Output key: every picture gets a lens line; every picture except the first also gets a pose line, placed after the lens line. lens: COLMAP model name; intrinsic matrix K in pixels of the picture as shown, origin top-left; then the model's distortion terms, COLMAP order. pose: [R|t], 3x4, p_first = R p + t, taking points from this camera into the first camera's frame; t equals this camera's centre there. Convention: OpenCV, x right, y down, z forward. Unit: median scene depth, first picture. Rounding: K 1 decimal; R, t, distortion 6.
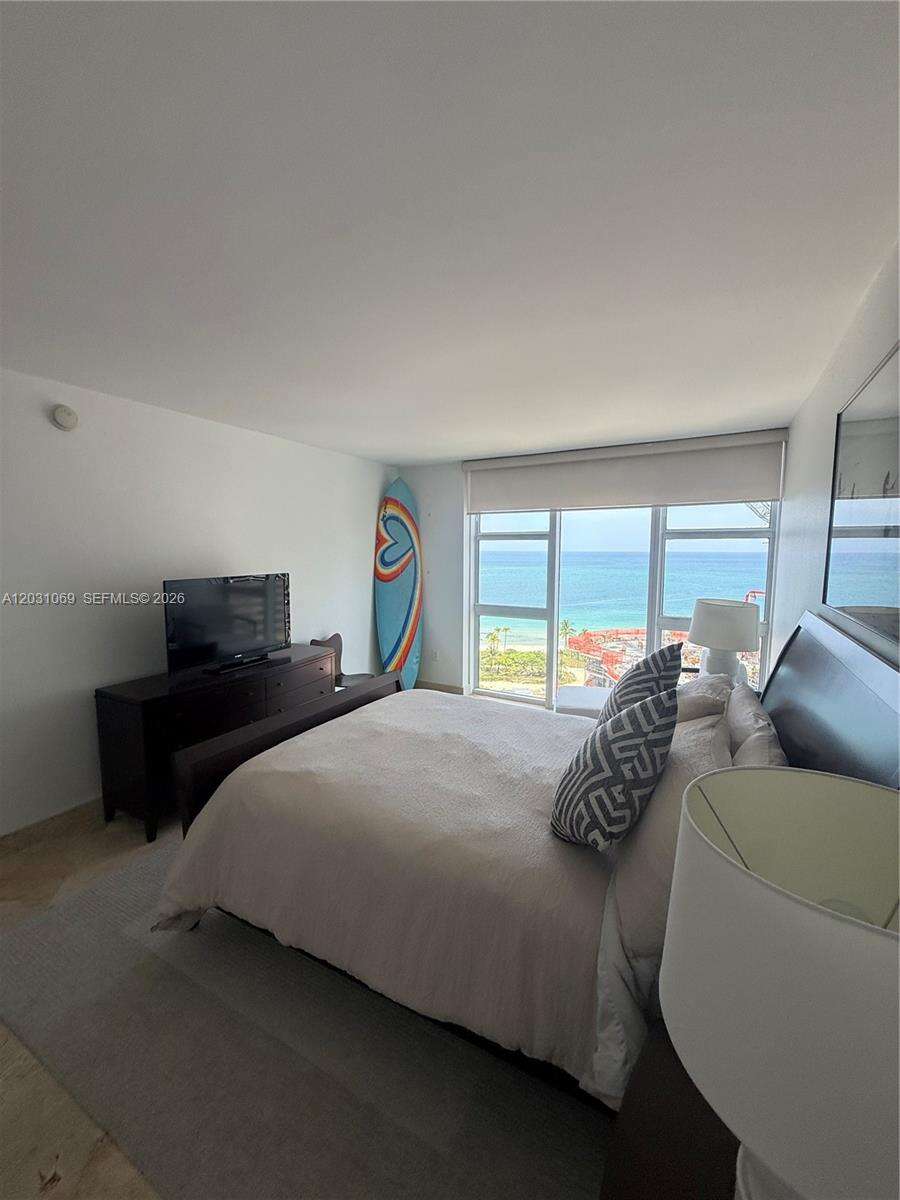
lens RADIAL K [[475.0, 0, 450.0], [0, 475.0, 600.0], [0, 0, 1]] dist [-0.000141, 0.000108]
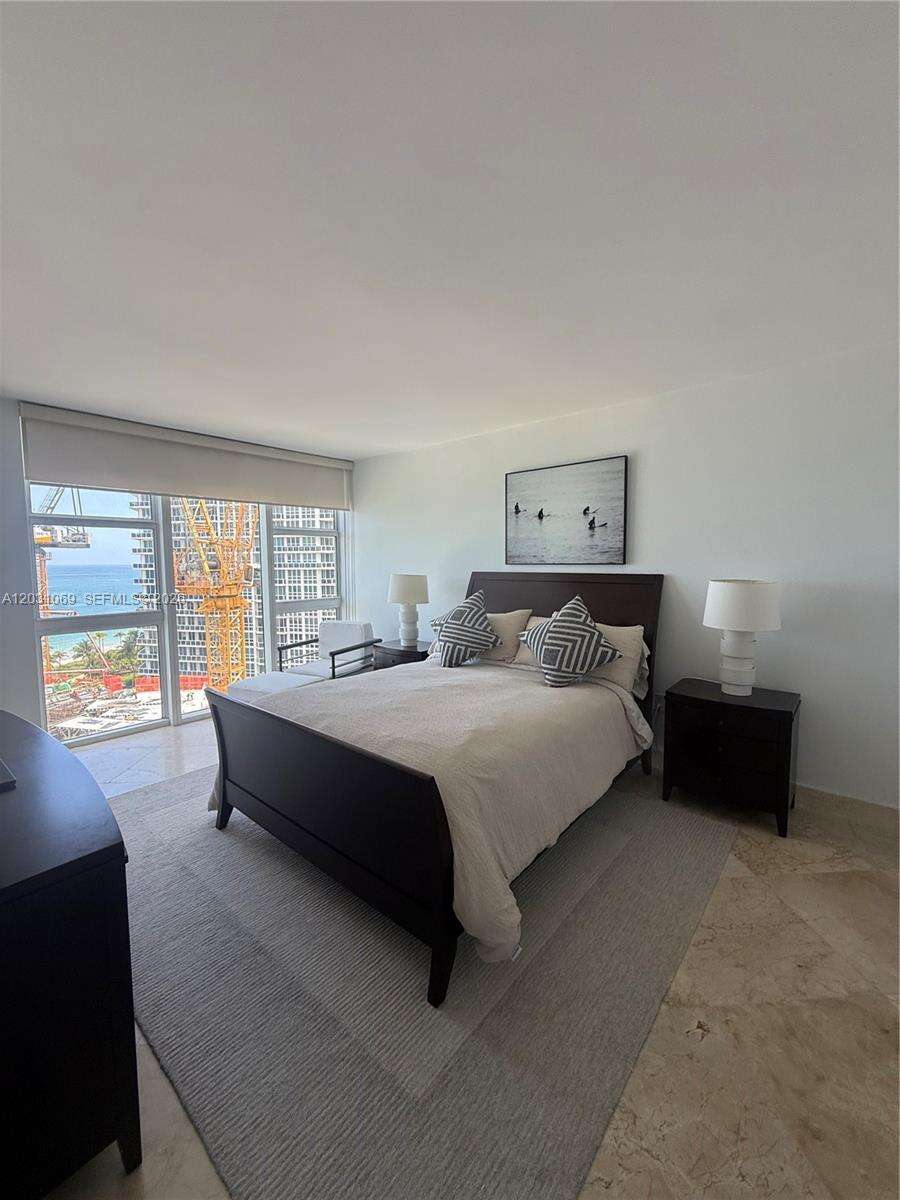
lens RADIAL K [[475.0, 0, 450.0], [0, 475.0, 600.0], [0, 0, 1]] dist [-0.000141, 0.000108]
pose [[0.208661, -0.084239, 0.974353, -1.073666], [0.108486, 0.992129, 0.062543, 0.006290], [-0.971952, 0.092654, 0.216158, 0.660606]]
